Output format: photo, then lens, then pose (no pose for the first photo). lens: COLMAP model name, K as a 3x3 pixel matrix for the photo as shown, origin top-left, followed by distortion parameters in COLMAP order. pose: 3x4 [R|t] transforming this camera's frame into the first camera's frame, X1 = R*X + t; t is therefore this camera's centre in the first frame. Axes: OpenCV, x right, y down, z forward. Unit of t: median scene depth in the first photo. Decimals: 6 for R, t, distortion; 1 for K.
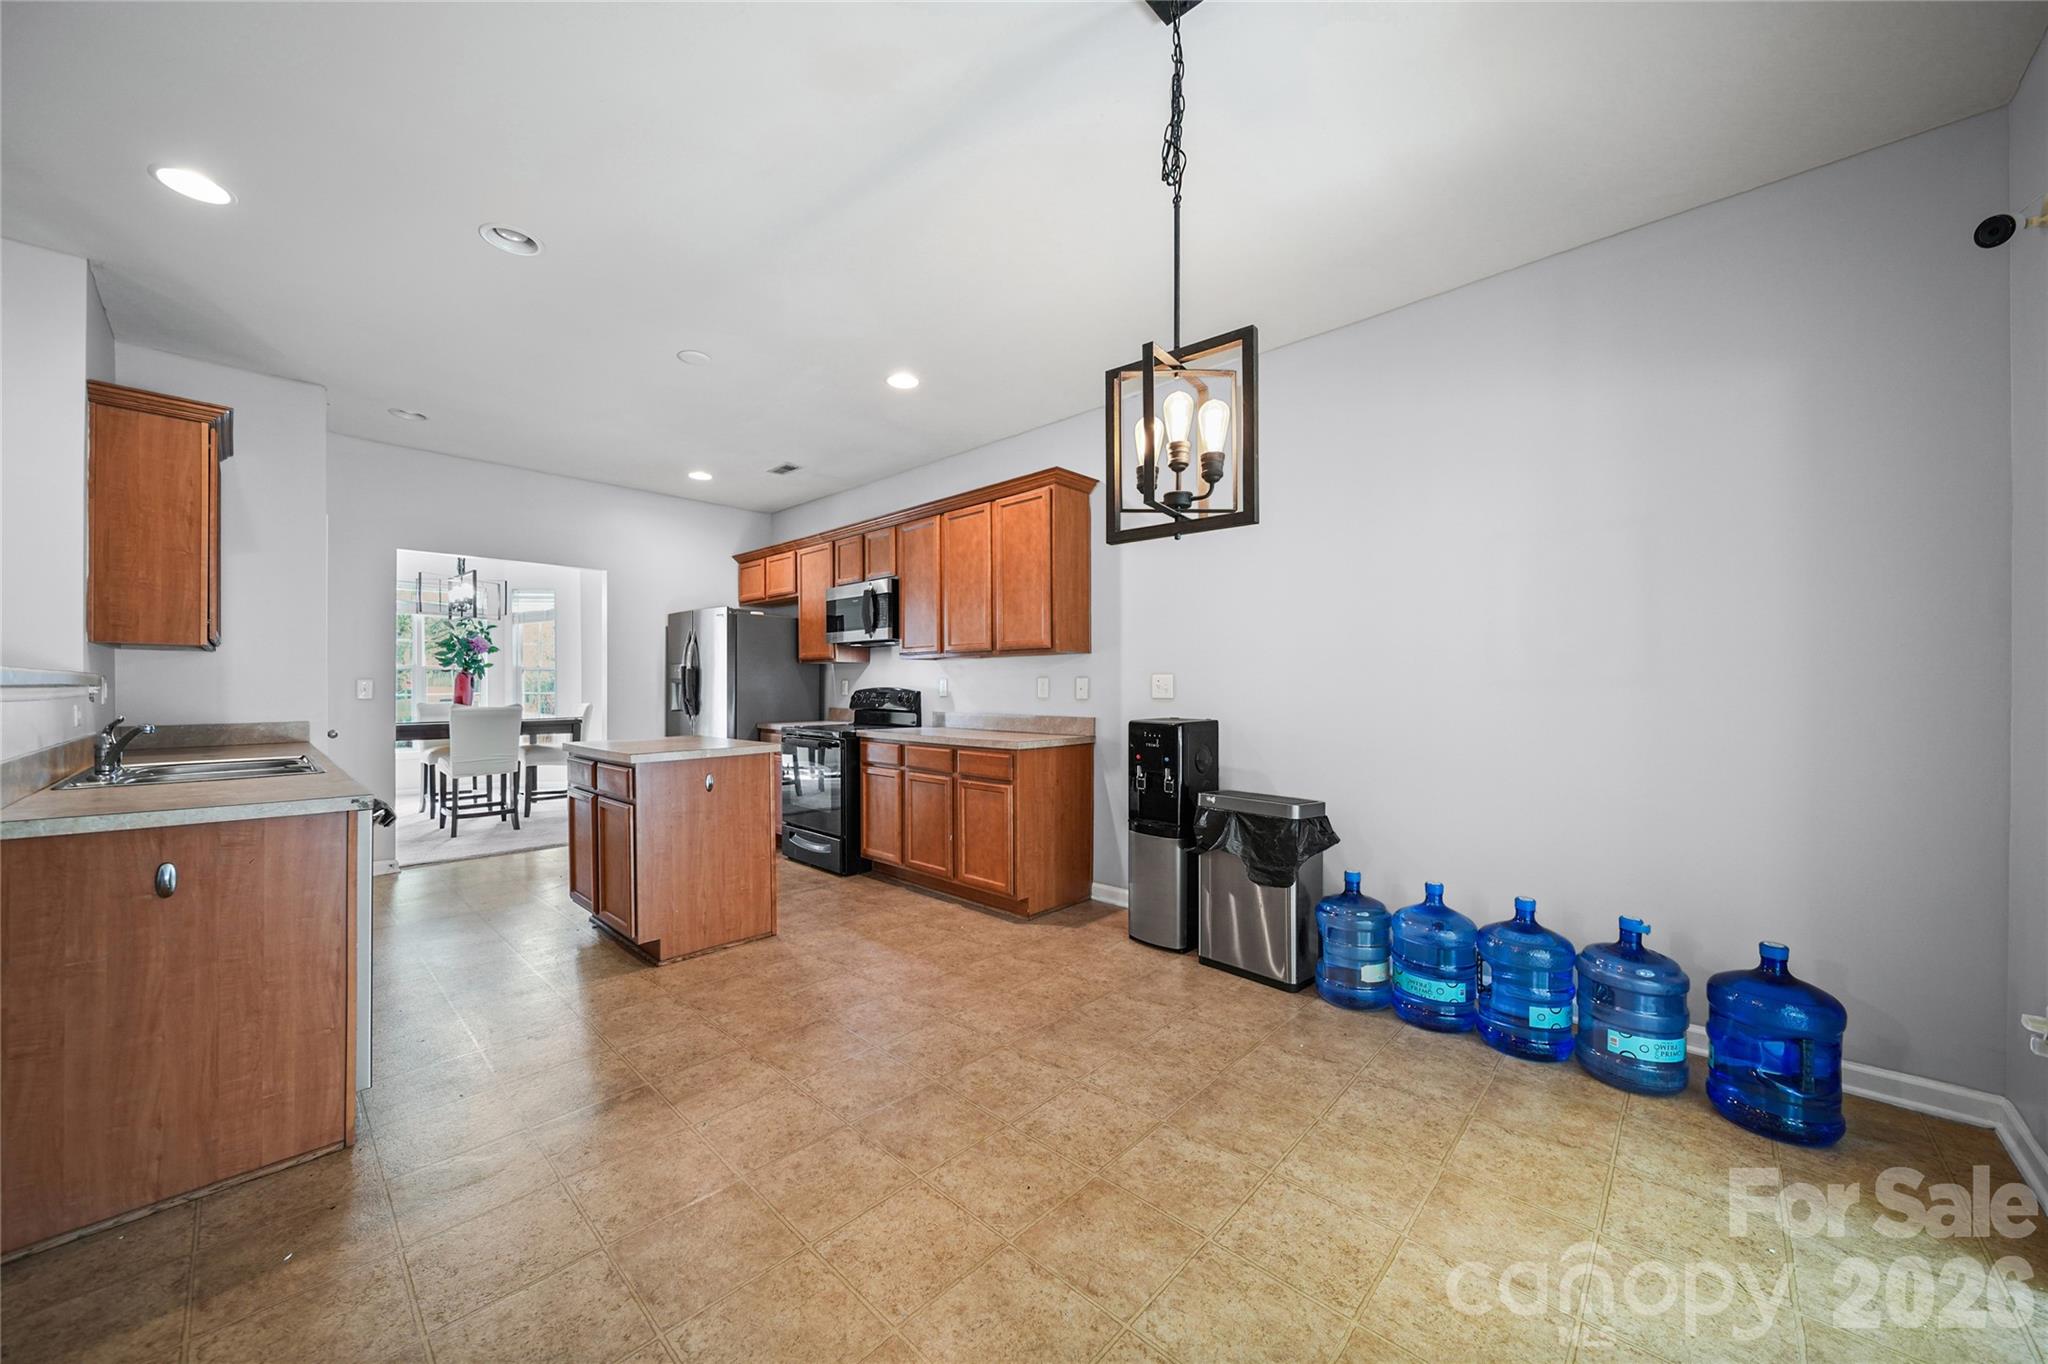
lens RADIAL K [[726.1, 0, 1021.9], [0, 726.1, 677.3], [0, 0, 1]] dist [-0.007697, 0.000053]
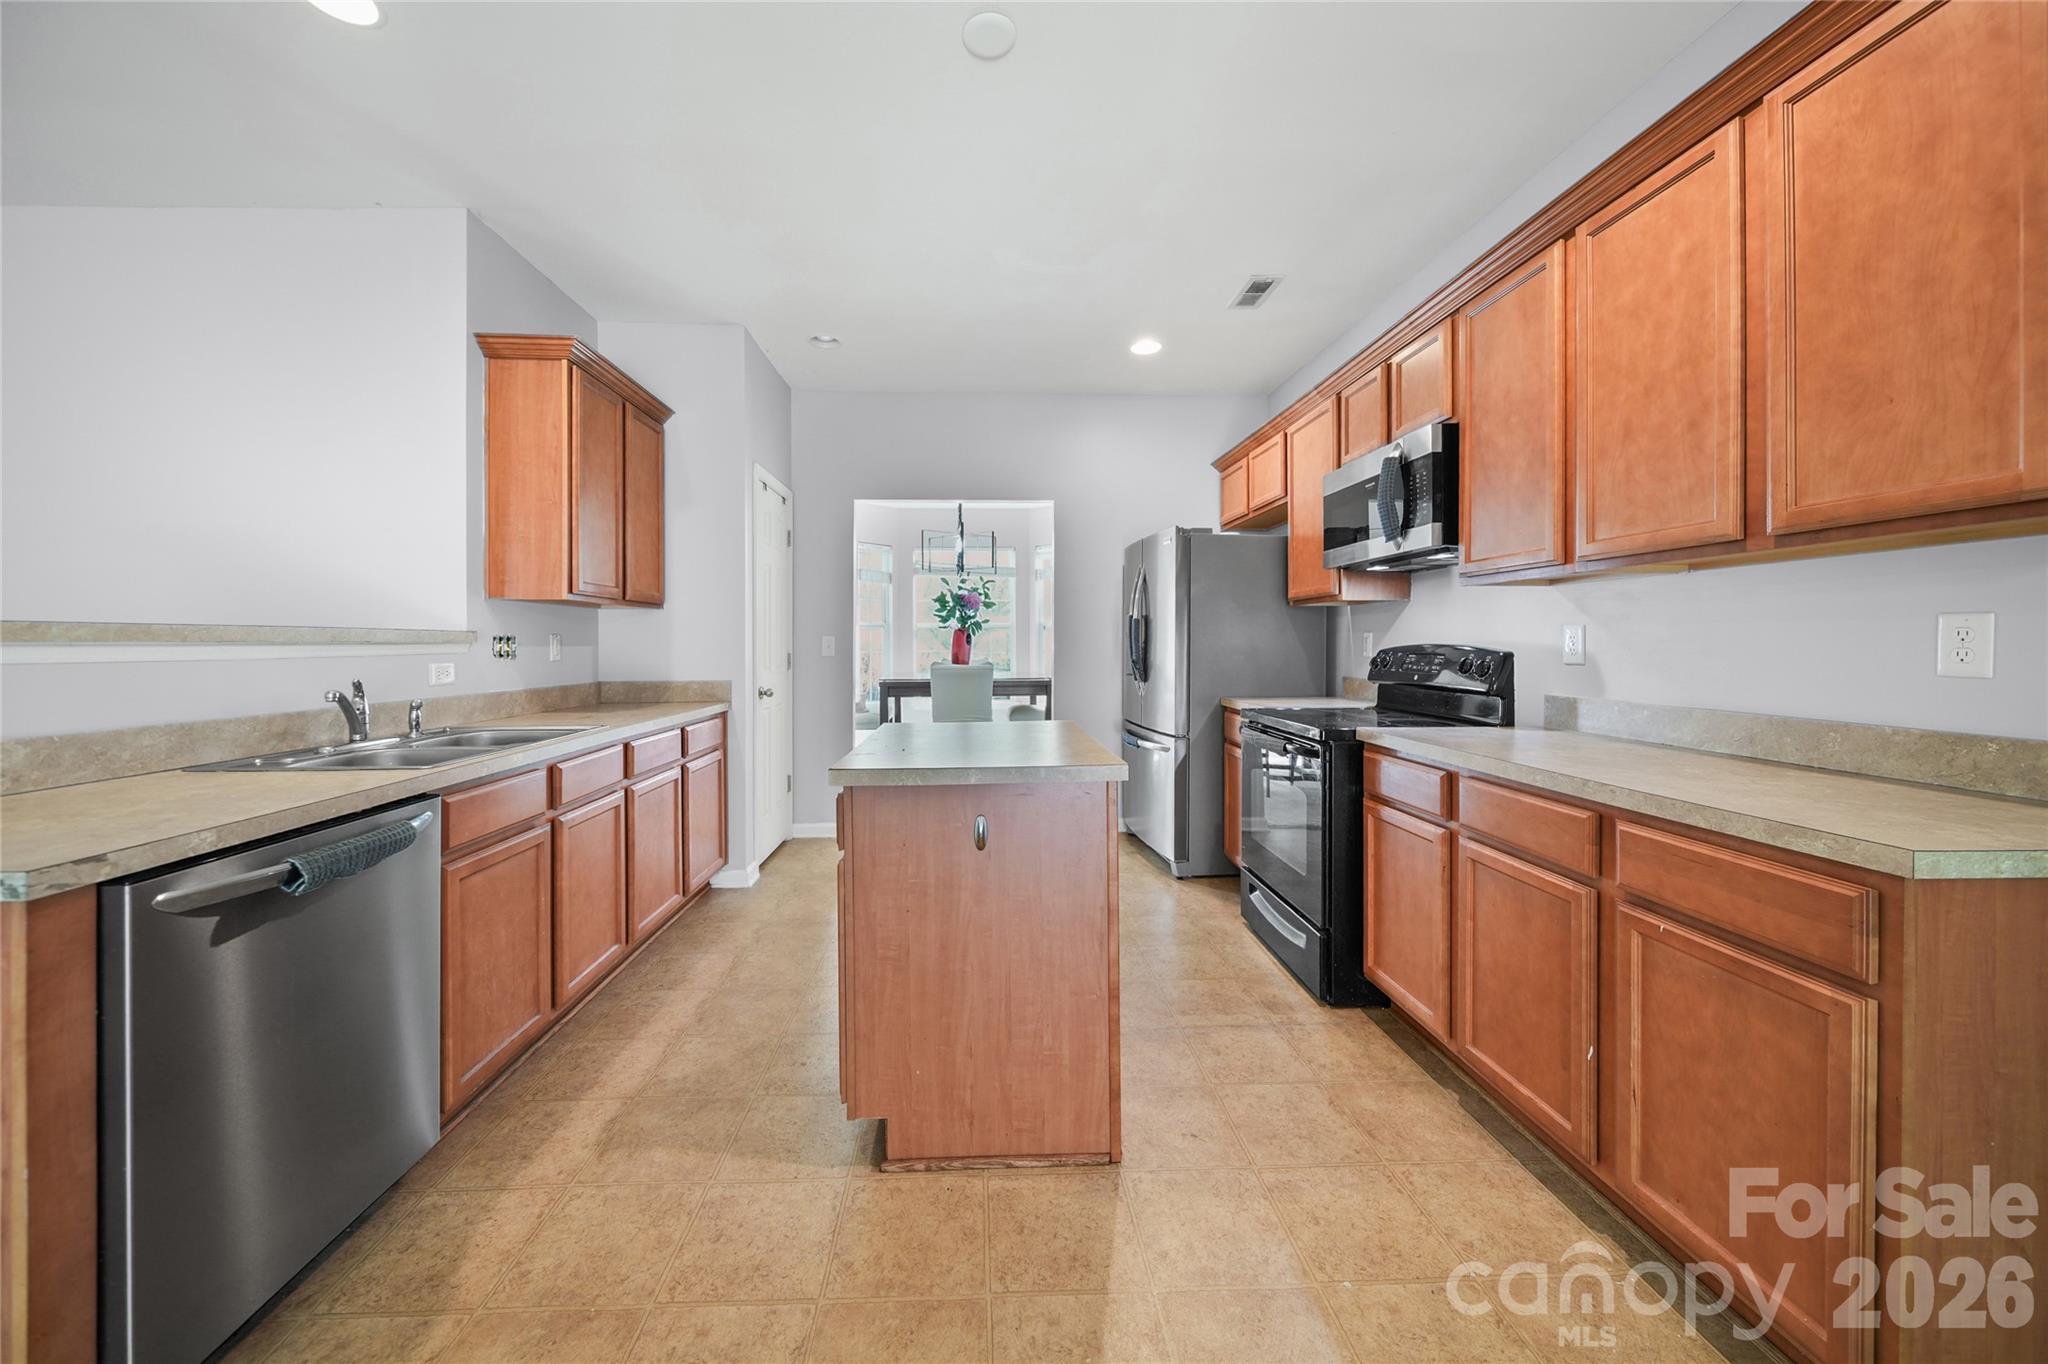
lens RADIAL K [[726.1, 0, 1003.6], [0, 726.1, 654.6], [0, 0, 1]] dist [-0.007697, 0.000053]
pose [[0.709592, 0.010322, -0.704537, -0.043695], [0.010270, 0.999635, 0.024990, 0.005662], [0.704538, -0.024969, 0.709227, 0.441035]]
